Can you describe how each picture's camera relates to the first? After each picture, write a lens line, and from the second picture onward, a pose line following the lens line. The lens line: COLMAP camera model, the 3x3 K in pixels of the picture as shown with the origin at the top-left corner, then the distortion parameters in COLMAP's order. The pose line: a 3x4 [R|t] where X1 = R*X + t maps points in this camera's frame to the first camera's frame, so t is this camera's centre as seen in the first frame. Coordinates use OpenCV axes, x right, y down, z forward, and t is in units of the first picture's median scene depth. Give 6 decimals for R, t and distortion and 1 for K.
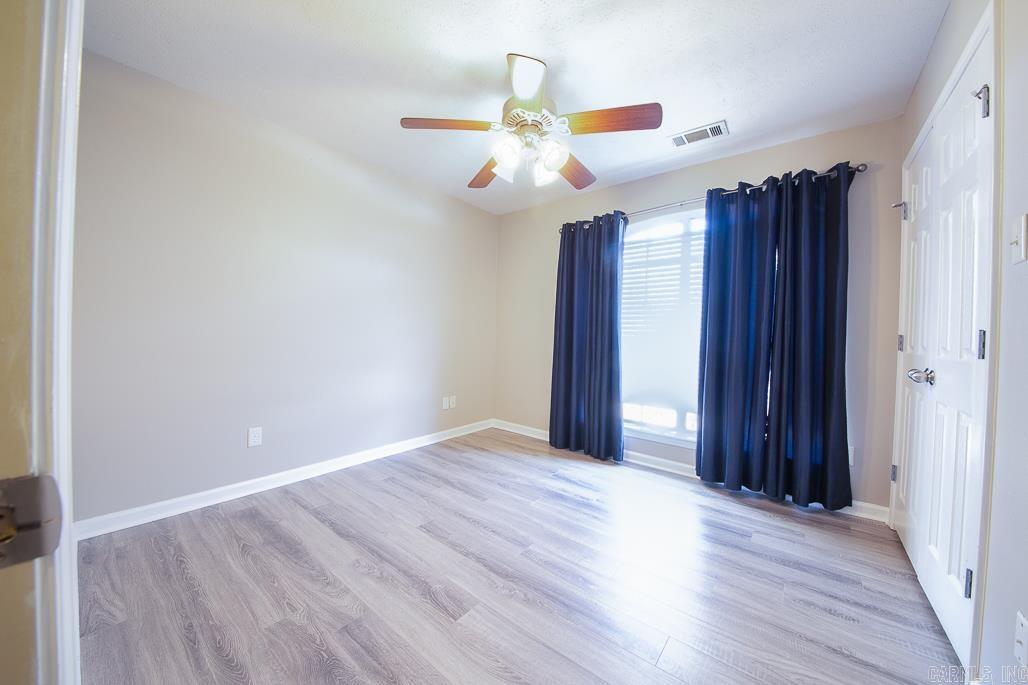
lens RADIAL K [[368.7, 0, 511.6], [0, 368.7, 340.1], [0, 0, 1]] dist [0.000135, -0.000046]
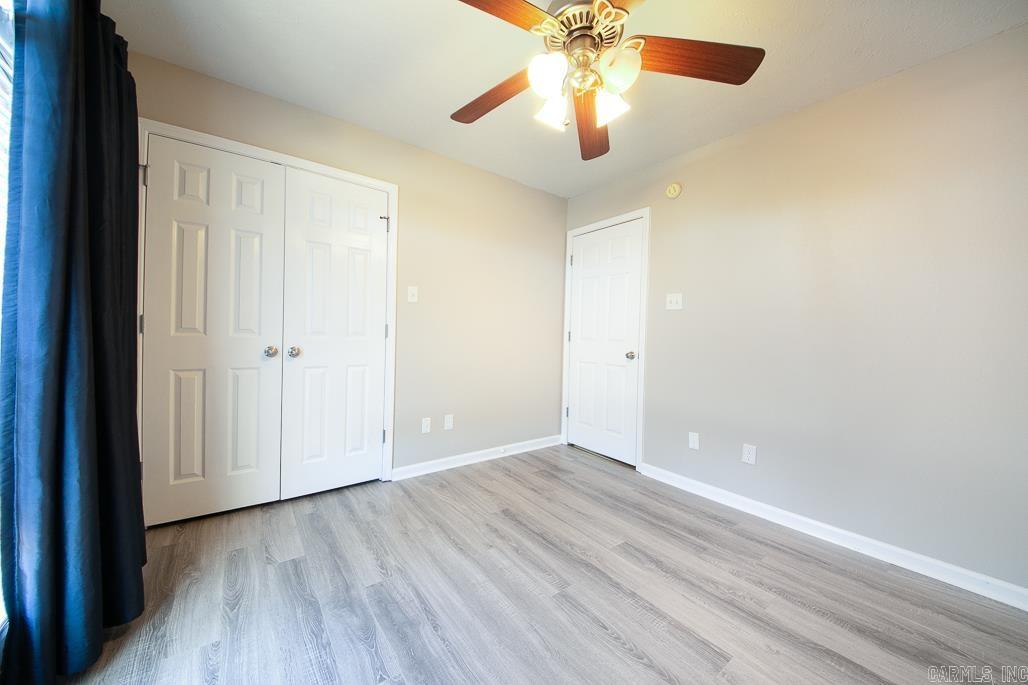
lens RADIAL K [[368.7, 0, 509.0], [0, 368.7, 340.1], [0, 0, 1]] dist [0.000135, -0.000046]
pose [[-0.966695, -0.055473, 0.249849, -0.025133], [-0.048237, 0.998223, 0.034997, -0.033685], [-0.251346, 0.021779, -0.967652, 2.067842]]
